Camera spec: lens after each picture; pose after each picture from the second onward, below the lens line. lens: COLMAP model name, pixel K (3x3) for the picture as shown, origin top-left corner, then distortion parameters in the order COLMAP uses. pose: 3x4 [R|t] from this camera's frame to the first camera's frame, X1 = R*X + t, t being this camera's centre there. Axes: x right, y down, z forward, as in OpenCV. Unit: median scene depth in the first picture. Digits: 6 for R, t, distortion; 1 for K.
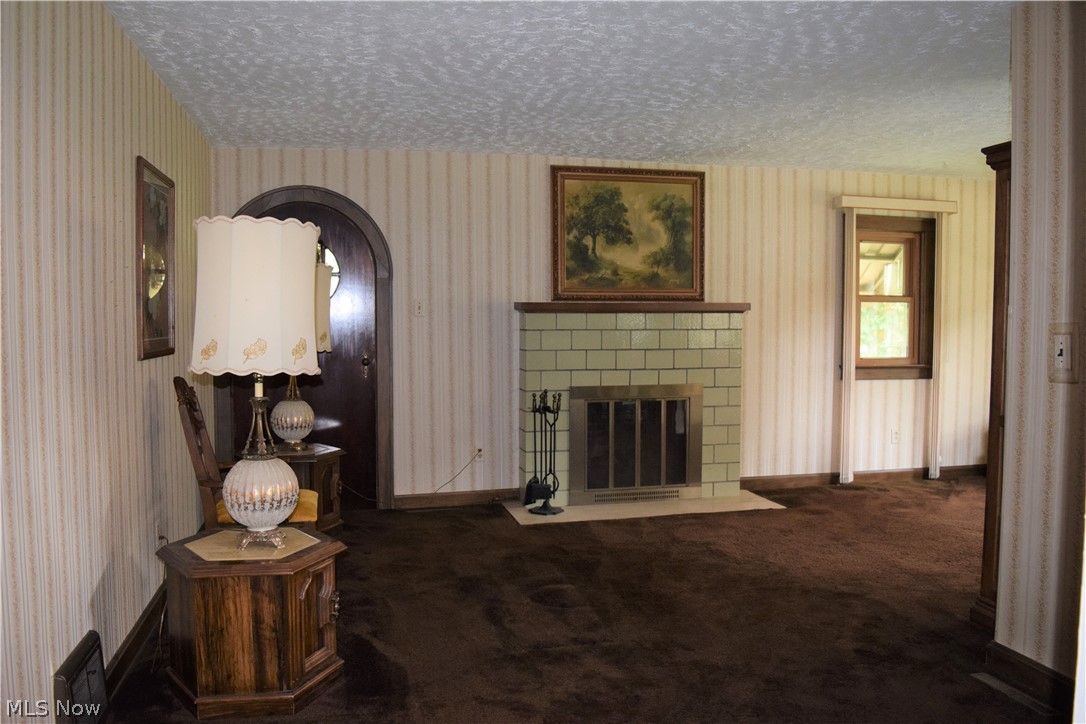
lens RADIAL K [[911.9, 0, 546.4], [0, 911.9, 365.0], [0, 0, 1]] dist [-0.065087, -0.003766]
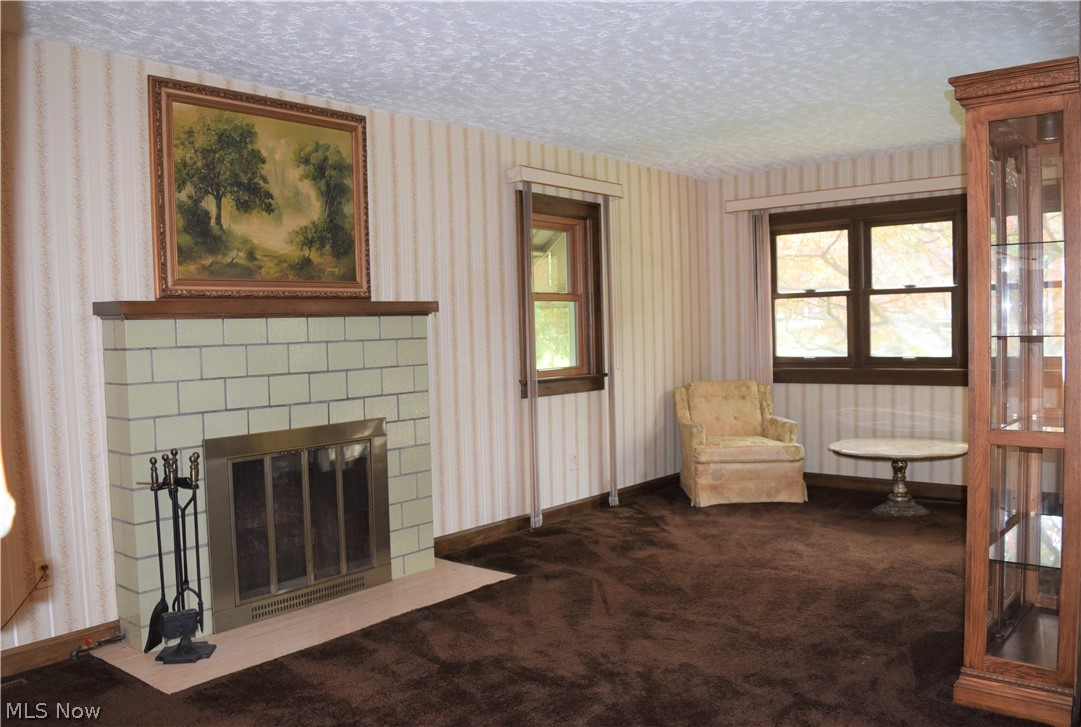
lens RADIAL K [[907.7, 0, 537.0], [0, 907.7, 363.3], [0, 0, 1]] dist [-0.065087, -0.003766]
pose [[0.796437, -0.045010, 0.603044, -0.151567], [0.057545, 0.998342, -0.001485, -0.013084], [-0.601978, 0.035886, 0.797706, 0.374285]]
